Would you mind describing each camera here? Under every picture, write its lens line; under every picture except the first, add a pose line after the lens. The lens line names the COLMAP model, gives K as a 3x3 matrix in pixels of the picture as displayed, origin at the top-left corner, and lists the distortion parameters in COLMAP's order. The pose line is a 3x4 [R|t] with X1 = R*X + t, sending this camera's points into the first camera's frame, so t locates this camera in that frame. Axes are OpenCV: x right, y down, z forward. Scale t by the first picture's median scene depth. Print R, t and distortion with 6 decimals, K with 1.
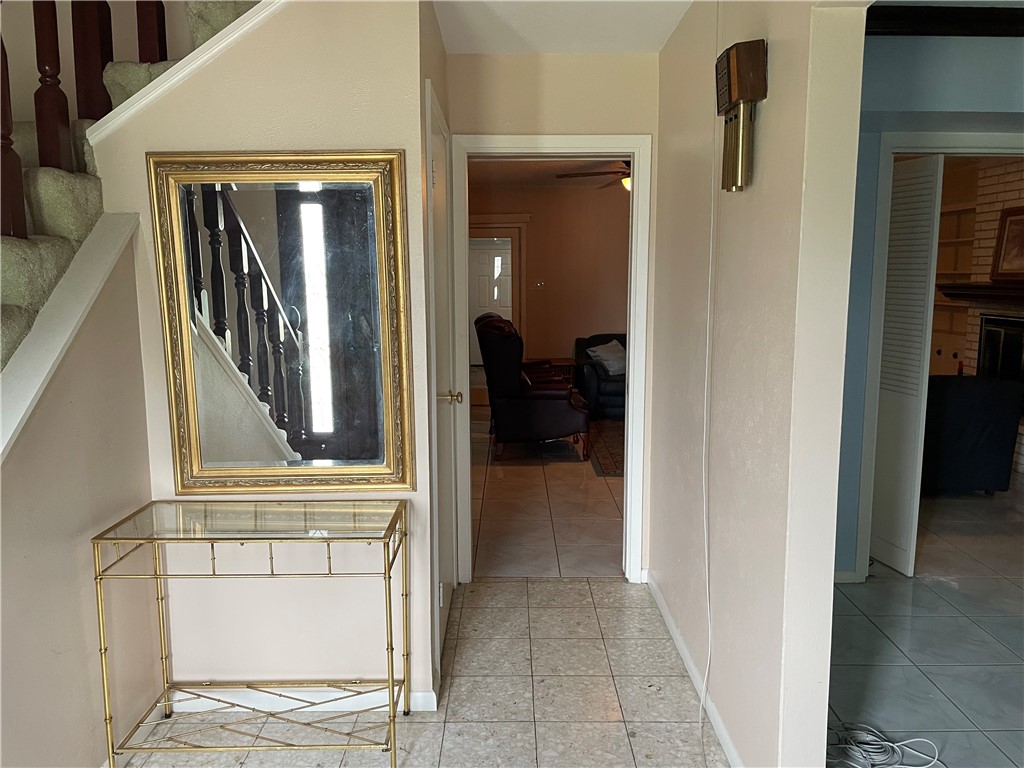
lens RADIAL K [[771.1, 0, 513.1], [0, 771.1, 384.4], [0, 0, 1]] dist [0.084290, -0.111846]
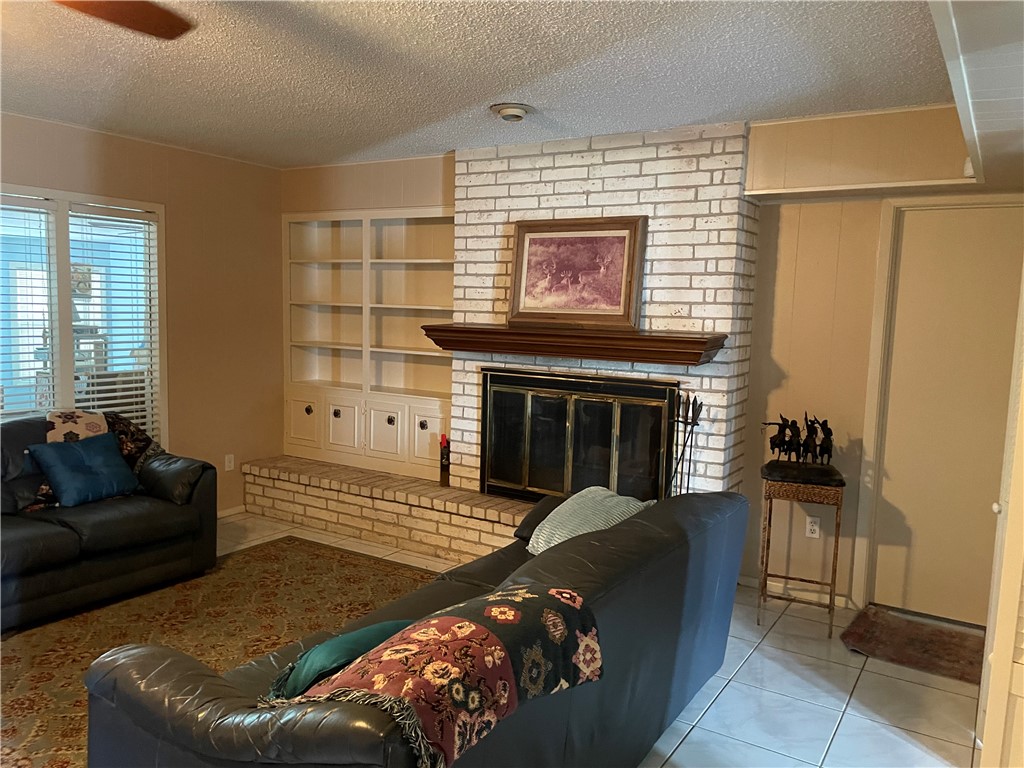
lens RADIAL K [[771.1, 0, 513.8], [0, 771.1, 386.8], [0, 0, 1]] dist [0.084290, -0.111846]
pose [[0.526910, -0.075530, 0.846559, 0.023545], [0.092296, 0.995238, 0.031349, -0.094154], [-0.844895, 0.061616, 0.531372, 0.616448]]
